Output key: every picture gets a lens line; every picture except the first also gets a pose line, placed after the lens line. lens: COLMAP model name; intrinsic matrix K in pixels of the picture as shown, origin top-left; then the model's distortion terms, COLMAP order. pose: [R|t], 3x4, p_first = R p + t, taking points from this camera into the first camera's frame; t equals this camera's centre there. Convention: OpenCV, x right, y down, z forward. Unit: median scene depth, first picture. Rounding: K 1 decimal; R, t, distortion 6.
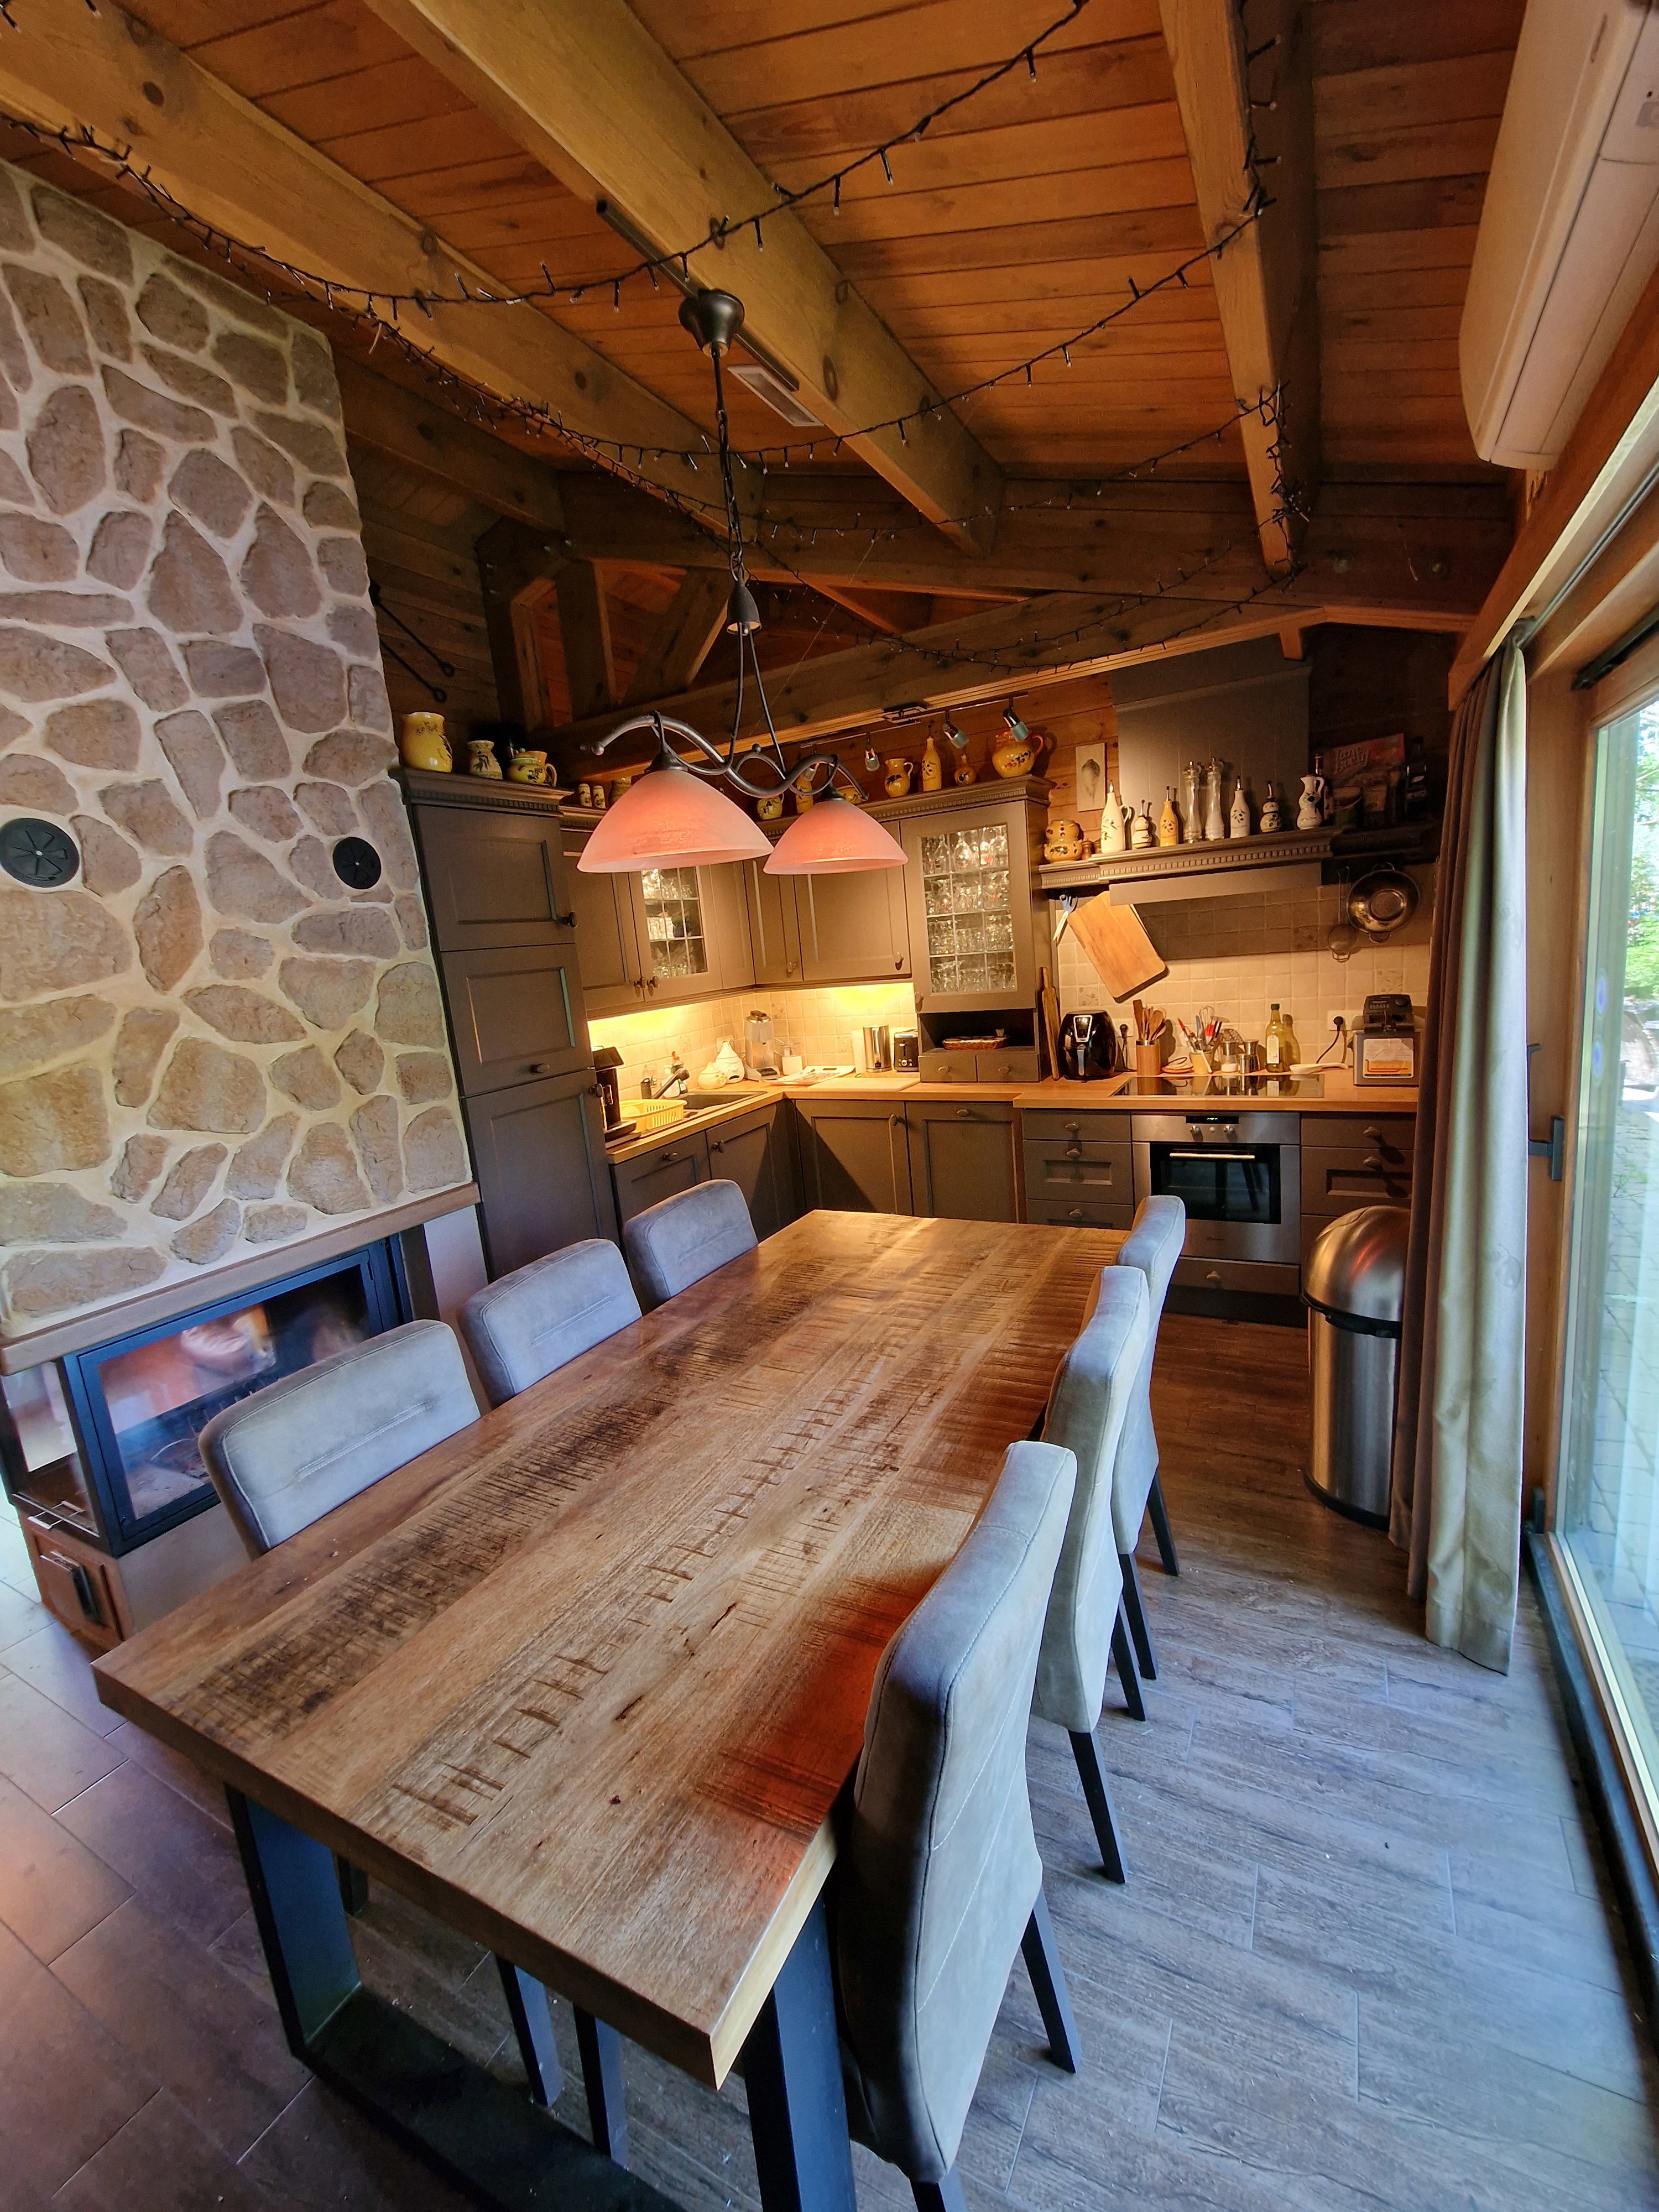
lens RADIAL K [[897.2, 0, 834.9], [0, 897.2, 1106.5], [0, 0, 1]] dist [0.003289, 0.001146]
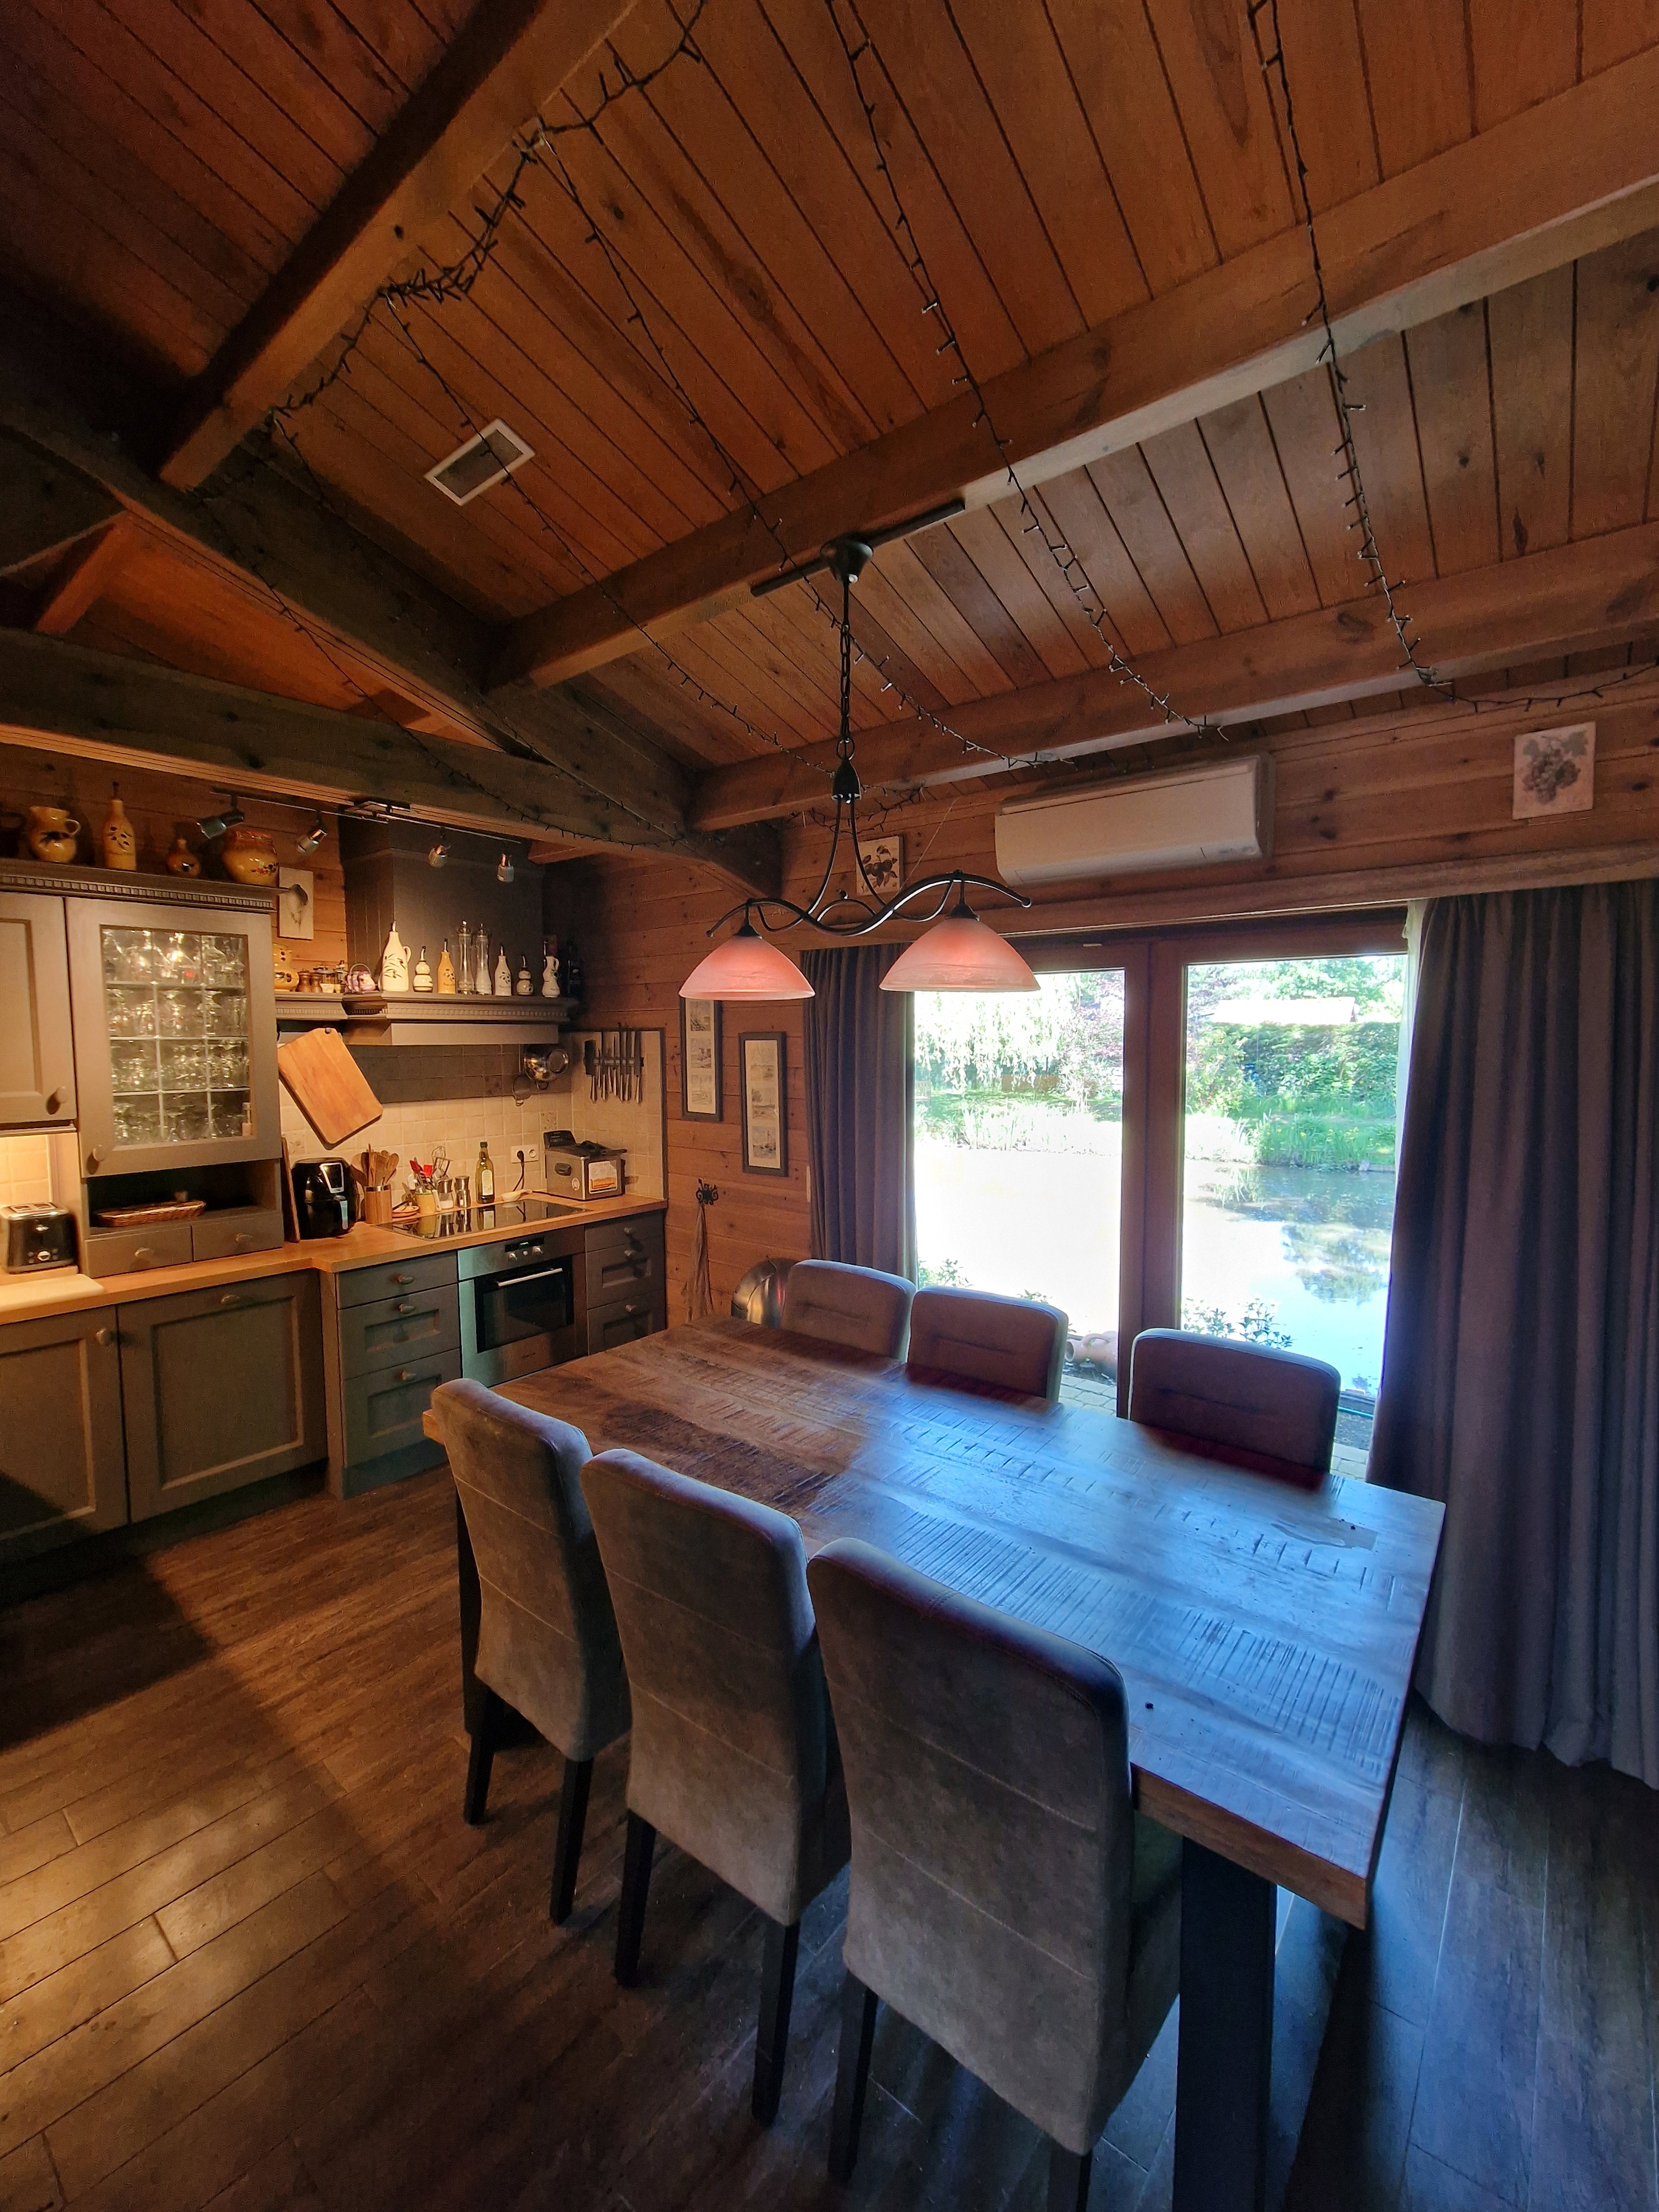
lens RADIAL K [[897.2, 0, 835.6], [0, 897.2, 1100.3], [0, 0, 1]] dist [0.003289, 0.001146]
pose [[0.186755, 0.016916, 0.982261, -0.550204], [0.169368, 0.984326, -0.049153, -0.037566], [-0.967697, 0.175543, 0.180962, 0.378432]]
